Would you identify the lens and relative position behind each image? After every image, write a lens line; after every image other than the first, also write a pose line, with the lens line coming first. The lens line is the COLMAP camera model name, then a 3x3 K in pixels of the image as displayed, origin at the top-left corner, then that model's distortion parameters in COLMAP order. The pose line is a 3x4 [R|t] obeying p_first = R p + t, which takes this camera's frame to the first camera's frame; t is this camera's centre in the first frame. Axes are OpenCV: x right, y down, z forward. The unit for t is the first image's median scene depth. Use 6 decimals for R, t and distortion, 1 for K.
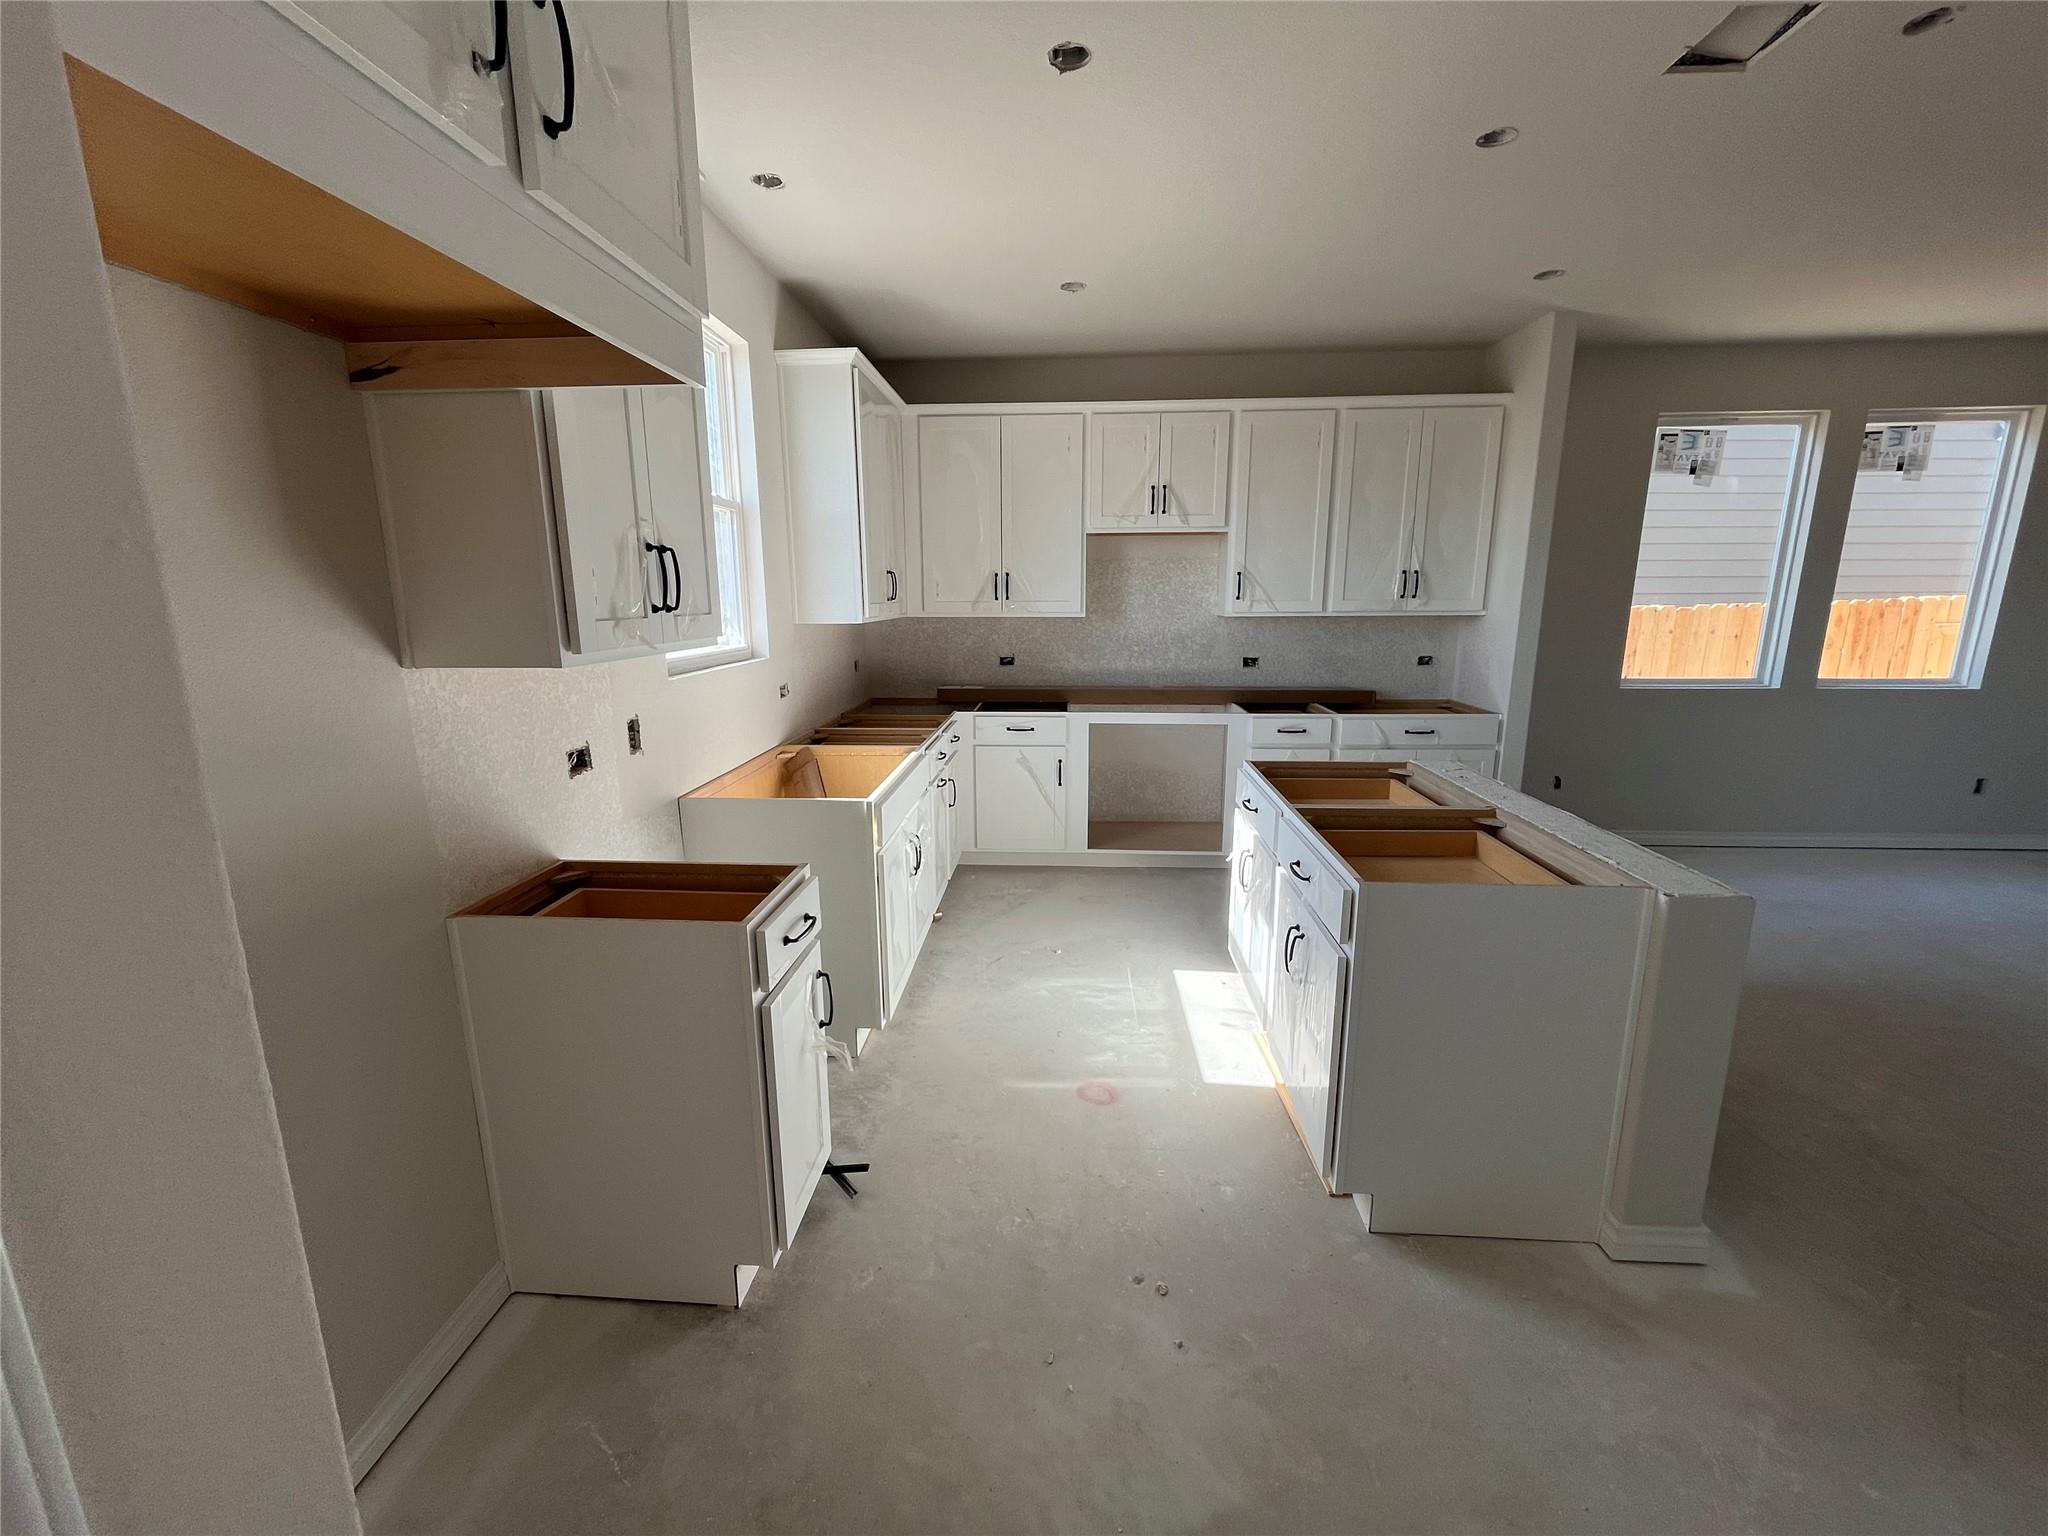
lens RADIAL K [[837.9, 0, 1019.7], [0, 837.9, 768.9], [0, 0, 1]] dist [-0.000784, -0.000856]
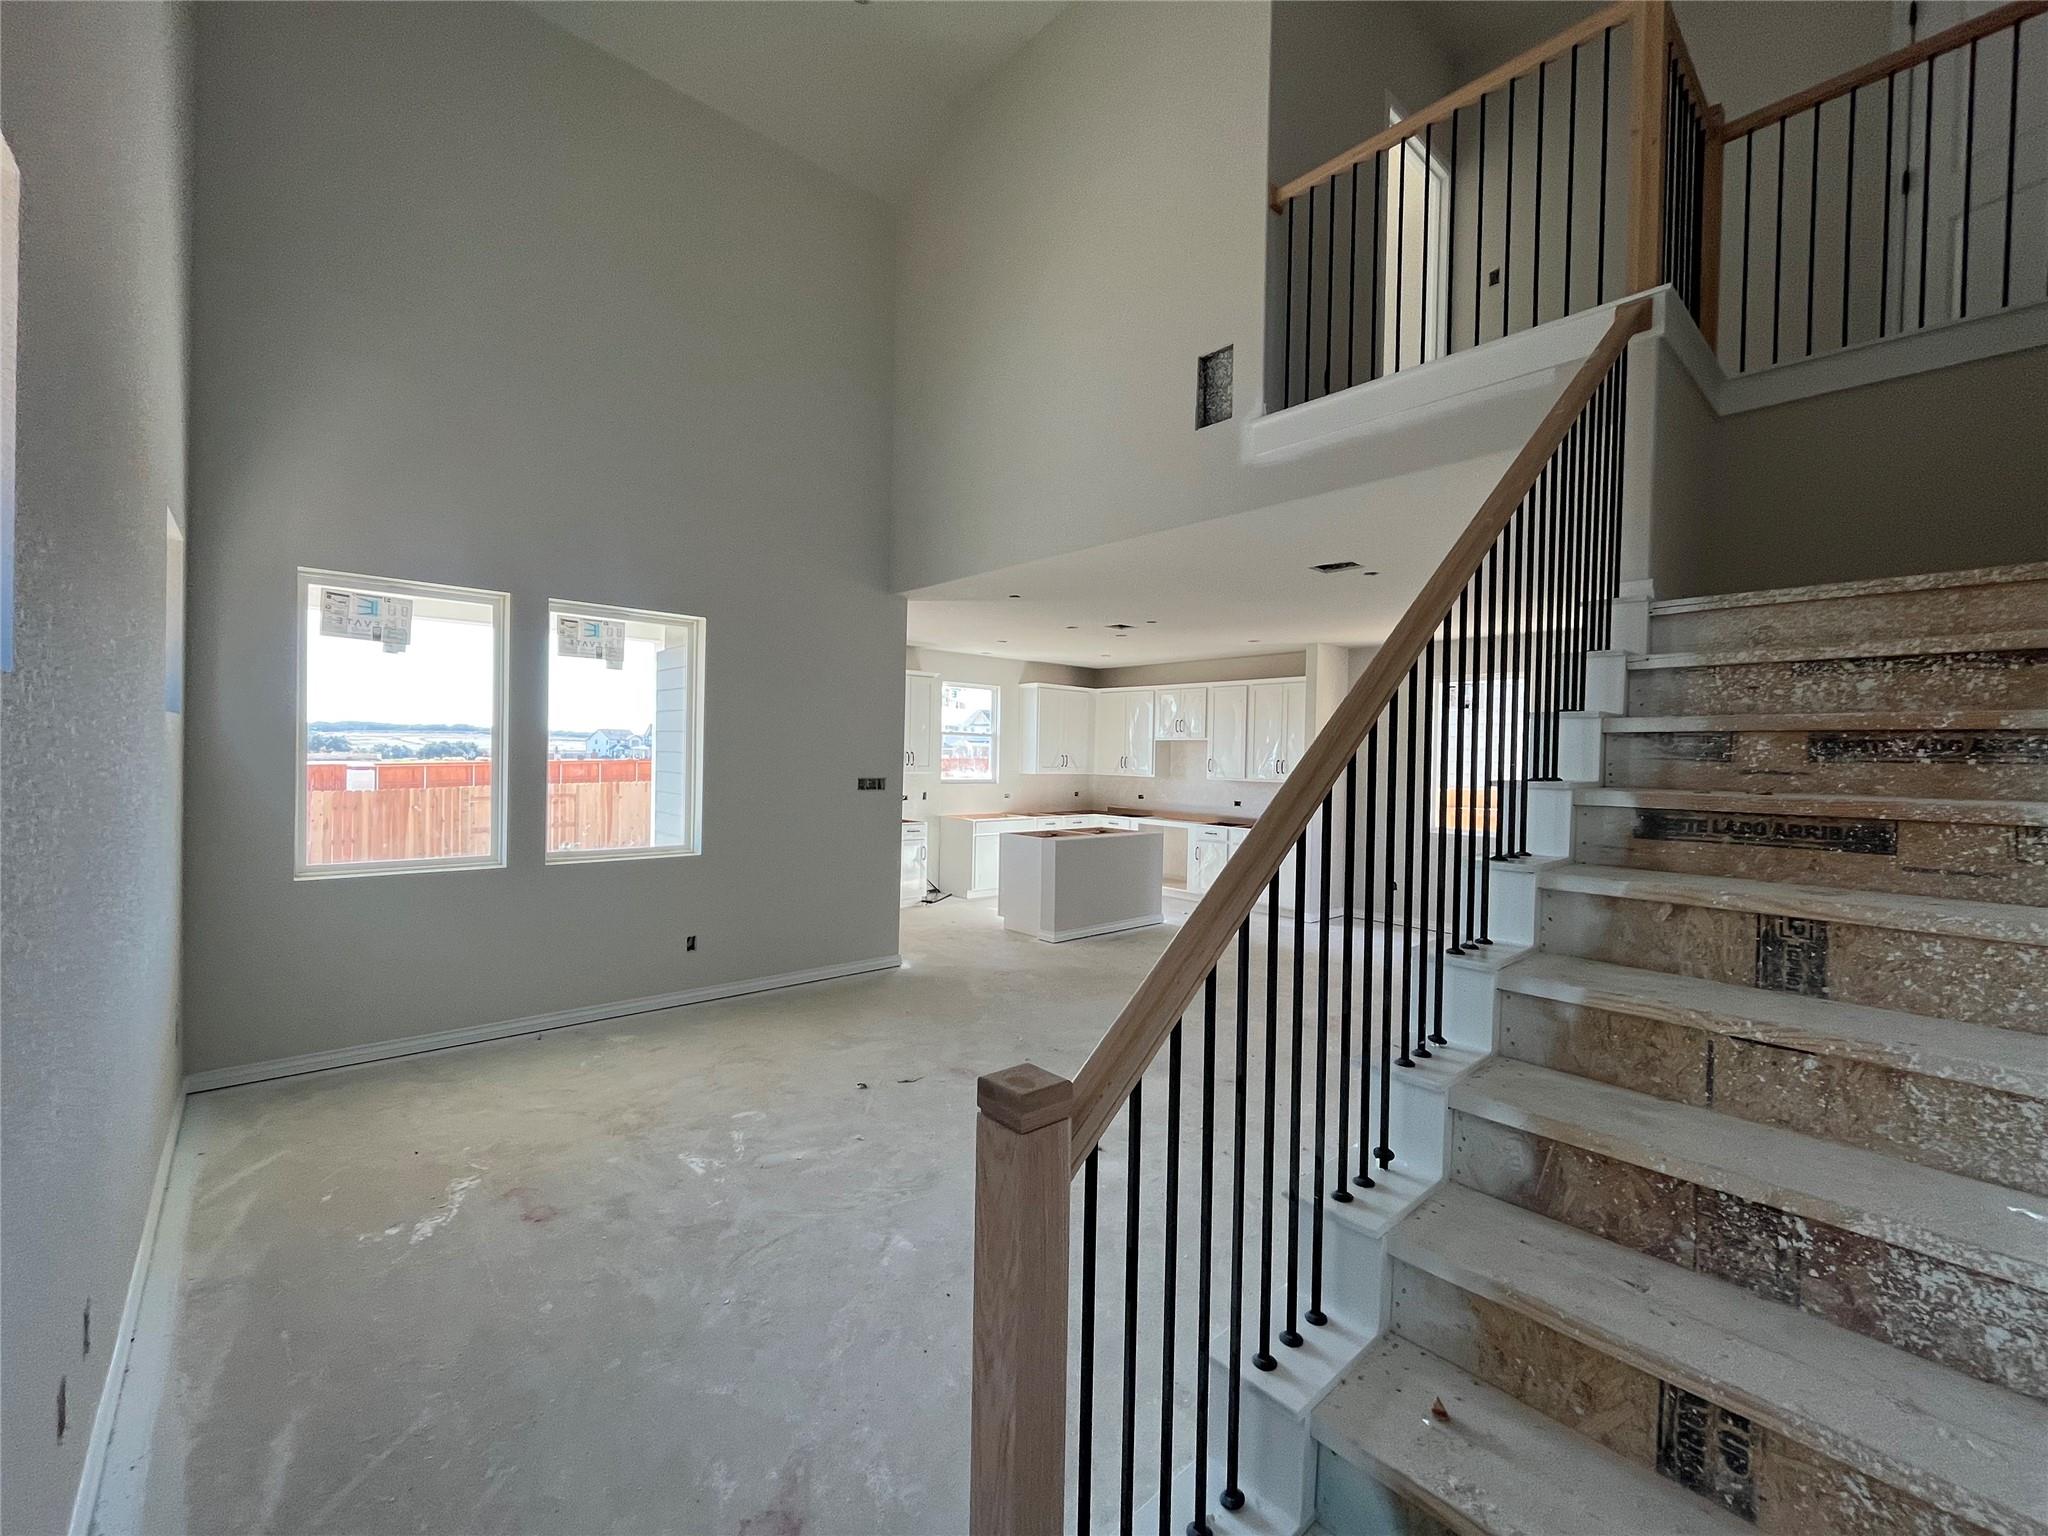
lens RADIAL K [[837.9, 0, 1019.7], [0, 837.9, 768.9], [0, 0, 1]] dist [-0.000784, -0.000856]
pose [[0.714564, 0.033866, -0.698750, 1.380204], [-0.169713, 0.977382, -0.126184, 0.136221], [0.678672, 0.208753, 0.704149, -0.801118]]
